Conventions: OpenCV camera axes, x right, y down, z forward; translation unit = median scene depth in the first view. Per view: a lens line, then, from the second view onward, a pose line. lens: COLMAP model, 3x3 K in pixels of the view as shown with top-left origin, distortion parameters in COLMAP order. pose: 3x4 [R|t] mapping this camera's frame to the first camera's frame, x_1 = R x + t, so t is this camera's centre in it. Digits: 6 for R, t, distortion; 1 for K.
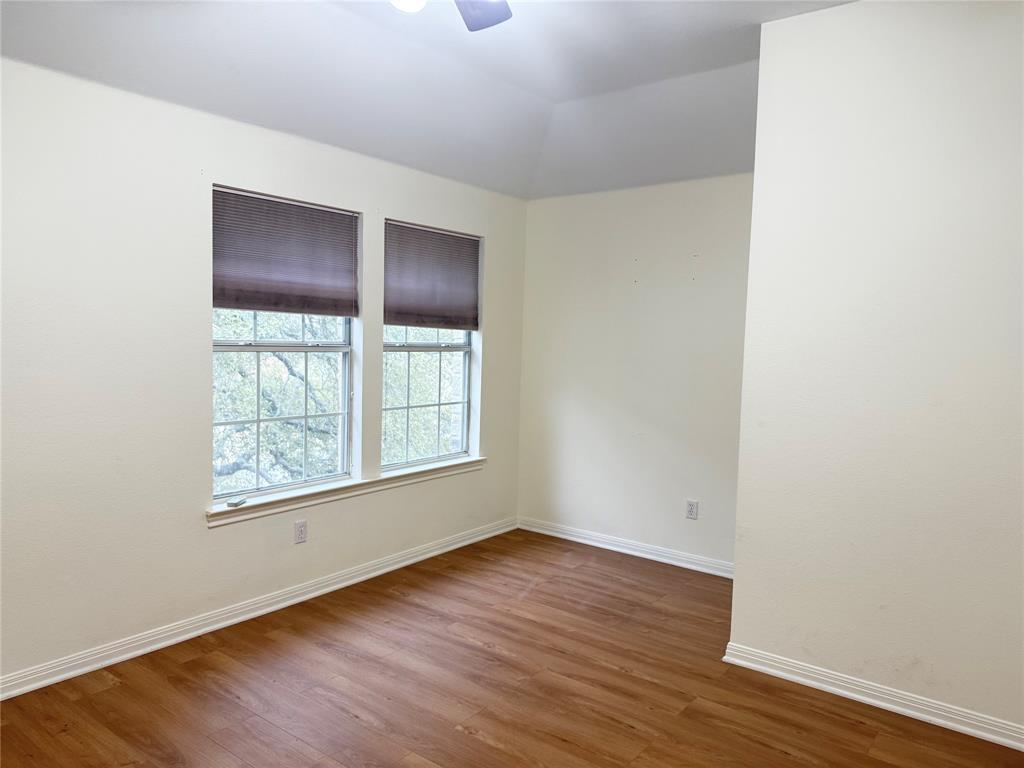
lens RADIAL K [[717.2, 0, 506.7], [0, 717.2, 382.1], [0, 0, 1]] dist [0.154852, -0.252277]
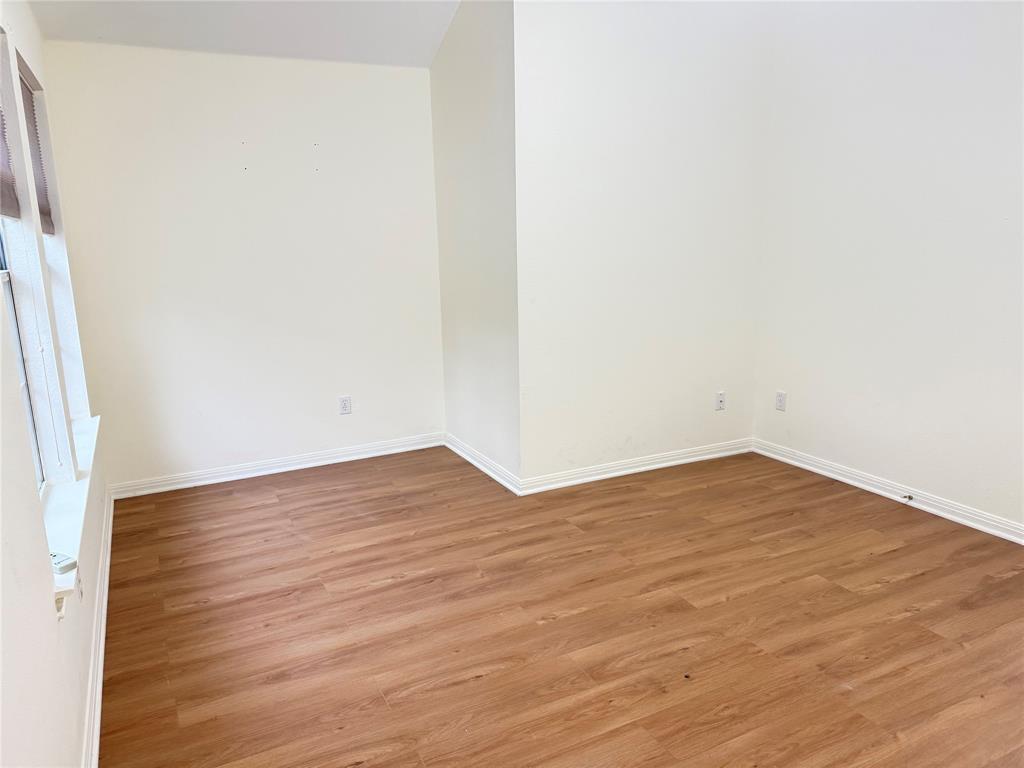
lens RADIAL K [[717.2, 0, 506.7], [0, 717.2, 382.1], [0, 0, 1]] dist [0.154852, -0.252277]
pose [[0.435523, -0.220296, 0.872805, -0.638878], [0.095077, 0.975426, 0.198756, -0.043069], [-0.895143, -0.003579, 0.445766, 0.422067]]
